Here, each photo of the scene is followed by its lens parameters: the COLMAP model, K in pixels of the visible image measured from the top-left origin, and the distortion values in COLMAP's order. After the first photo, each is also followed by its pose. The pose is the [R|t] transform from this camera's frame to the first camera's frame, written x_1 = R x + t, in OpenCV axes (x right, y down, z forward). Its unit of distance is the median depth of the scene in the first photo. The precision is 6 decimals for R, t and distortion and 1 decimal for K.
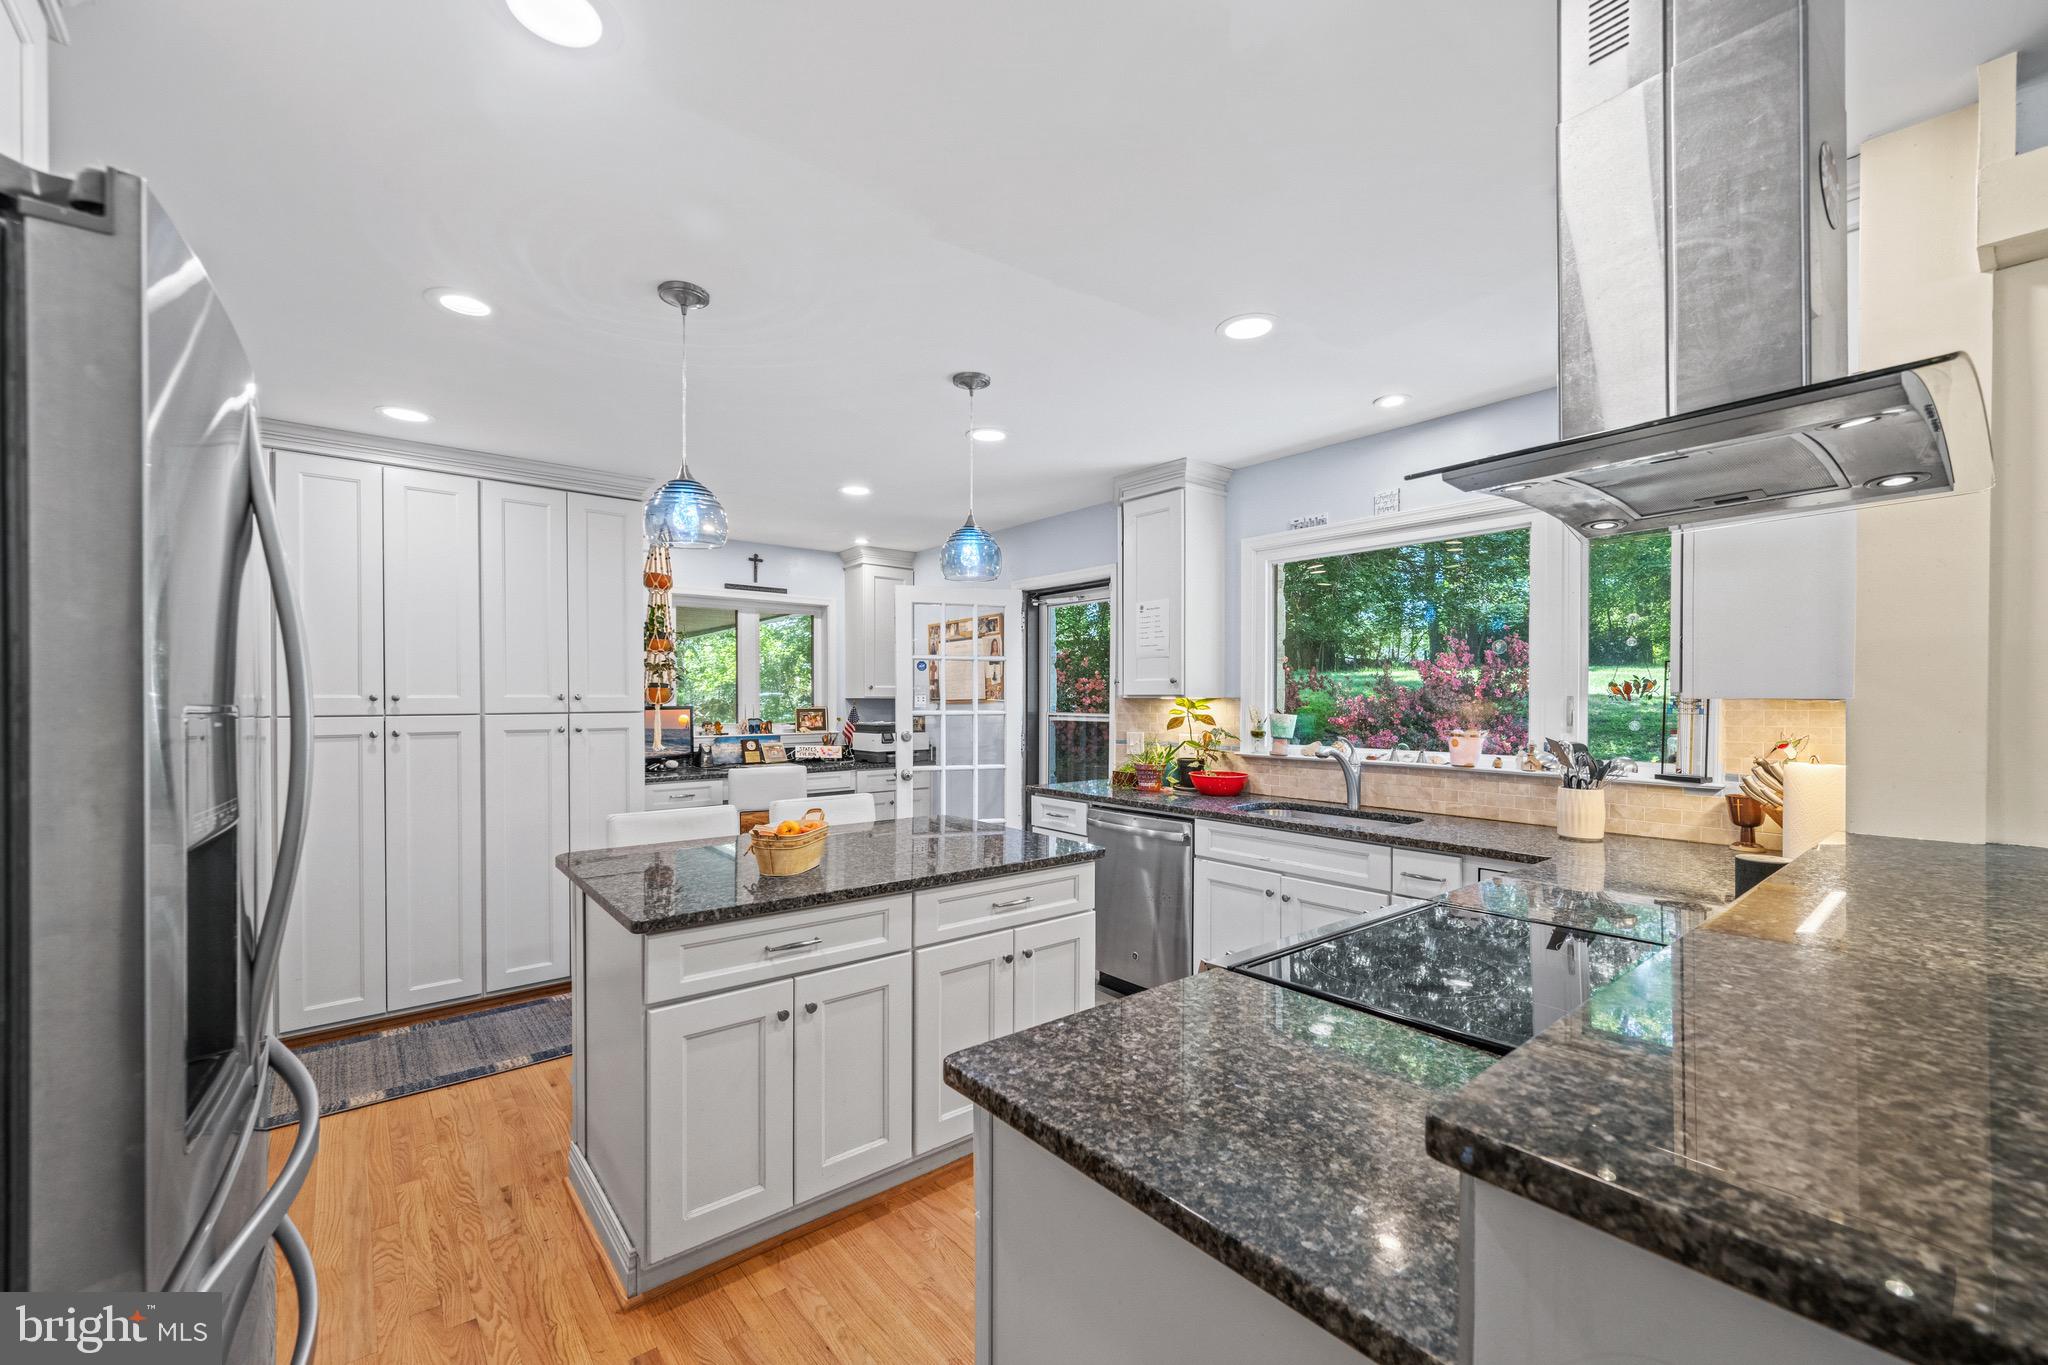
lens RADIAL K [[828.2, 0, 1021.7], [0, 828.2, 704.1], [0, 0, 1]] dist [-0.001462, 0.000437]
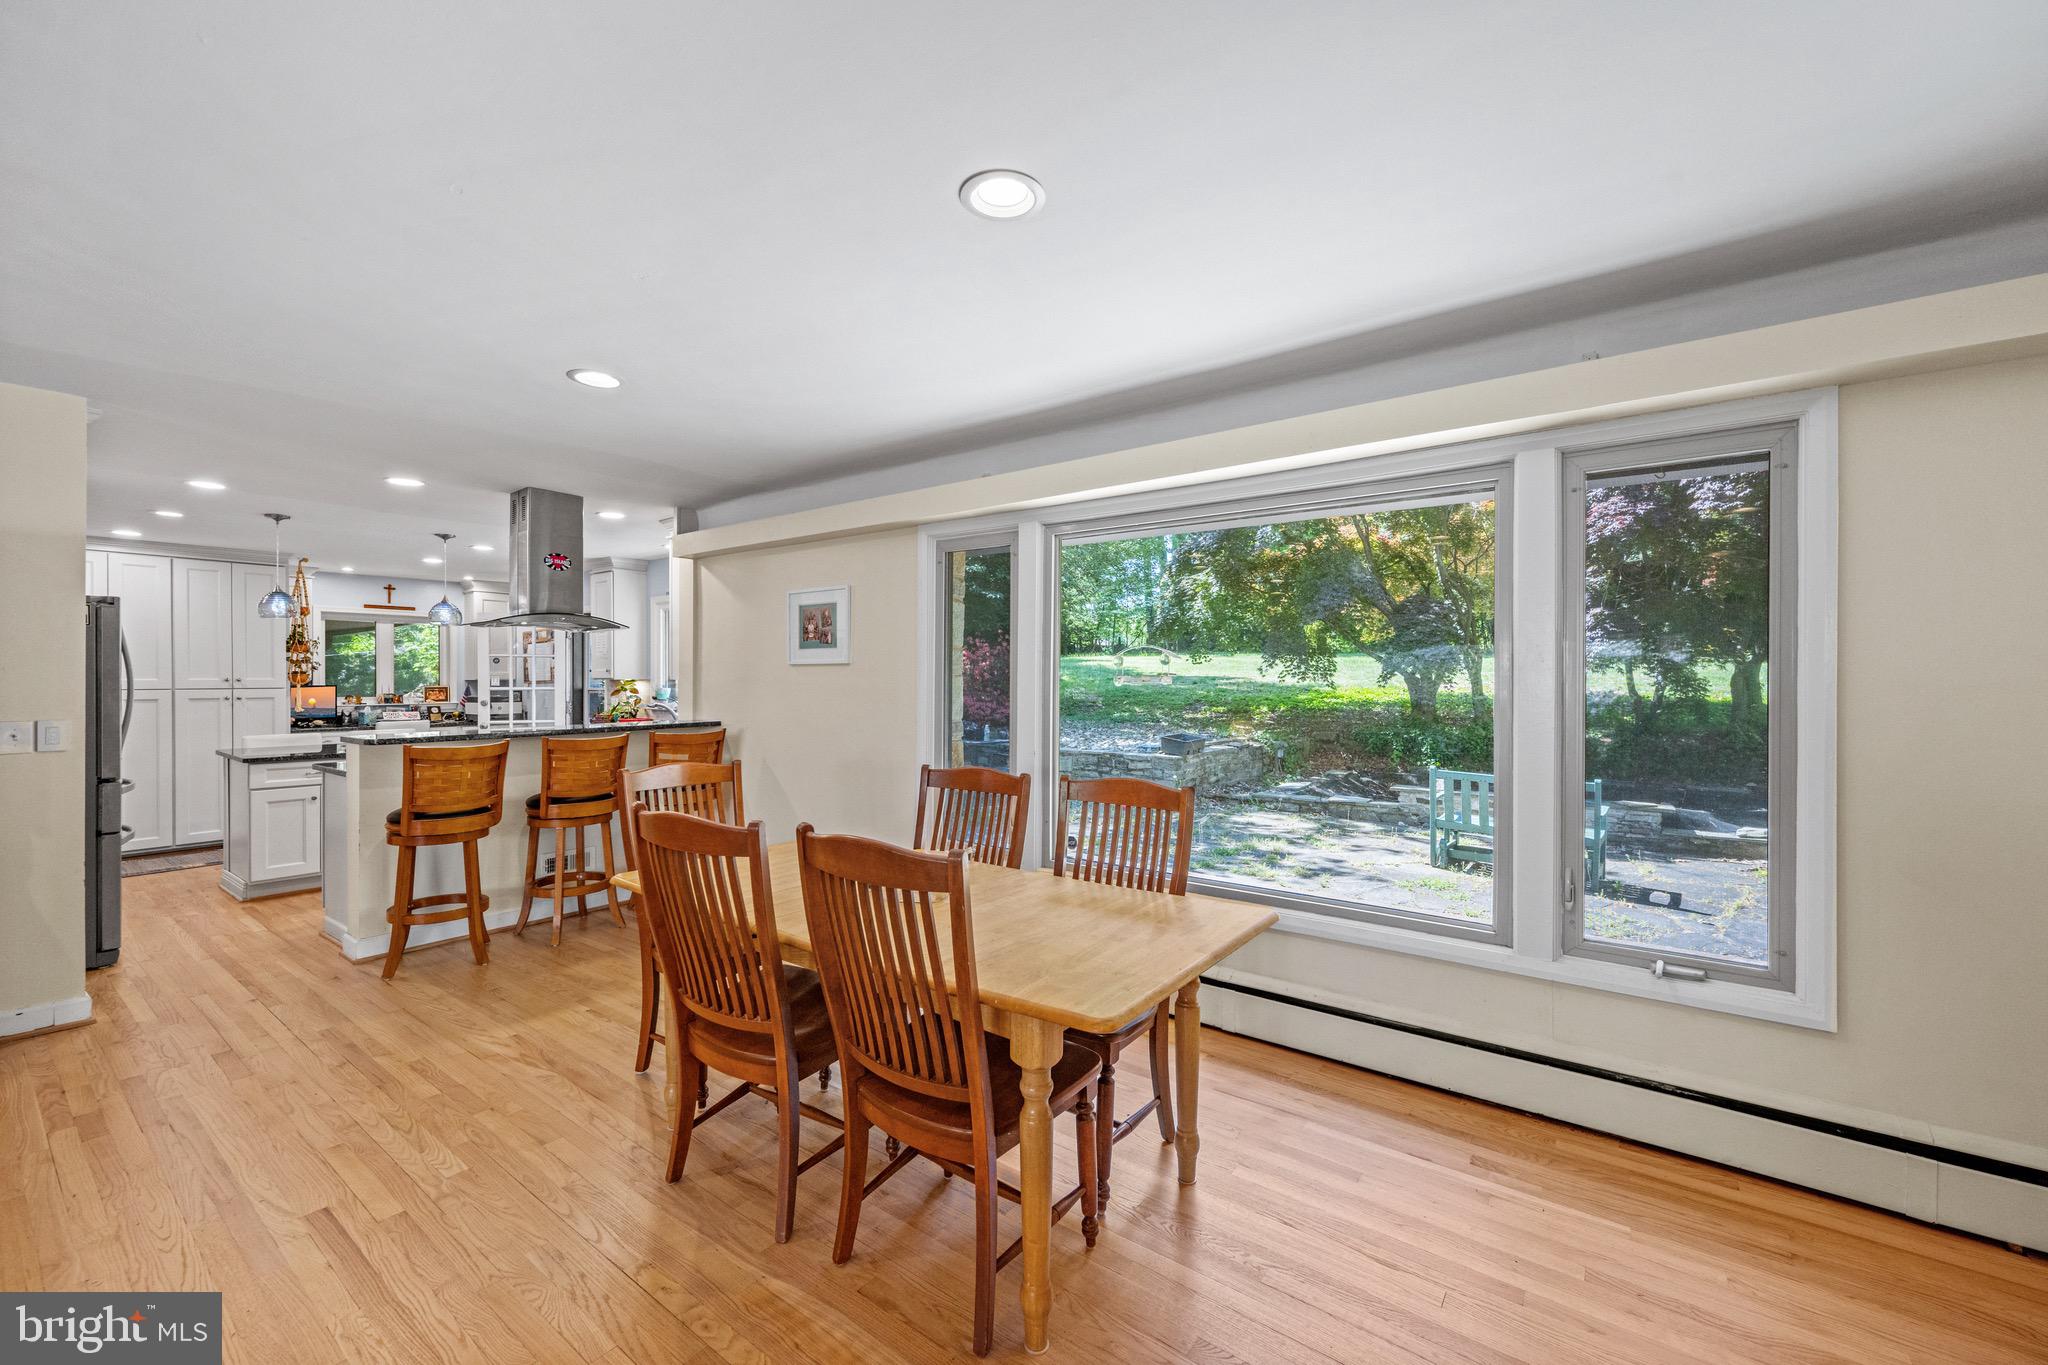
lens RADIAL K [[828.2, 0, 1031.0], [0, 828.2, 678.7], [0, 0, 1]] dist [-0.001462, 0.000437]
pose [[0.971632, -0.001249, 0.236493, 0.657286], [0.003144, 0.999966, -0.007638, 0.007738], [-0.236476, 0.008165, 0.971603, -1.063423]]
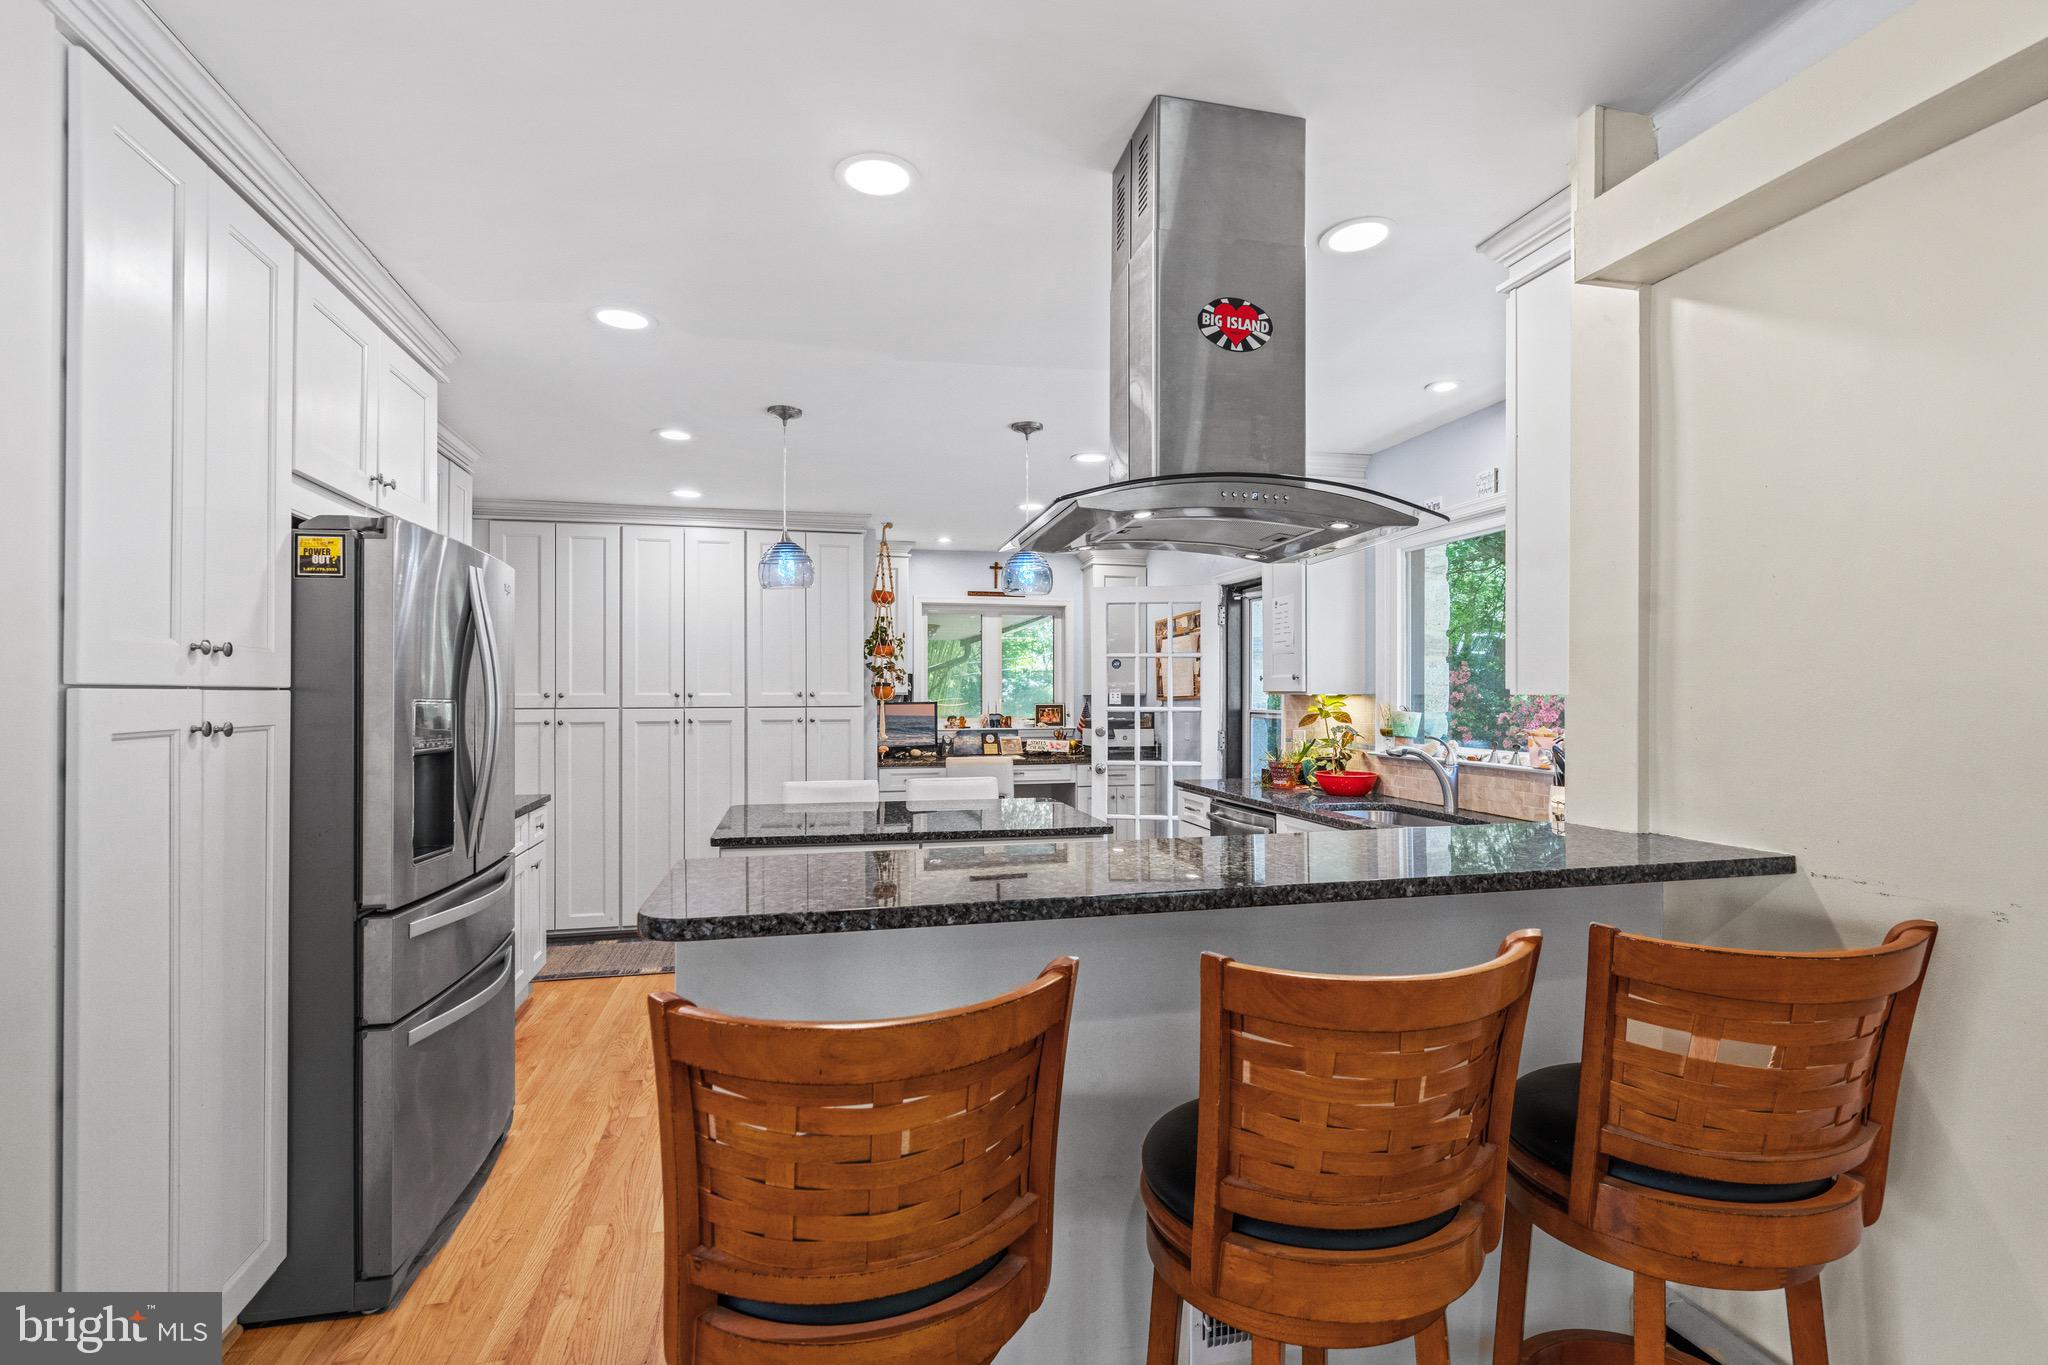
lens RADIAL K [[956.9, 0, 1020.7], [0, 956.9, 698.5], [0, 0, 1]] dist [0.000094, 0.000227]
pose [[0.897614, 0.000765, -0.440781, 0.376976], [-0.002118, 0.999994, -0.002578, 0.000787], [0.440777, 0.003248, 0.897611, -0.164138]]
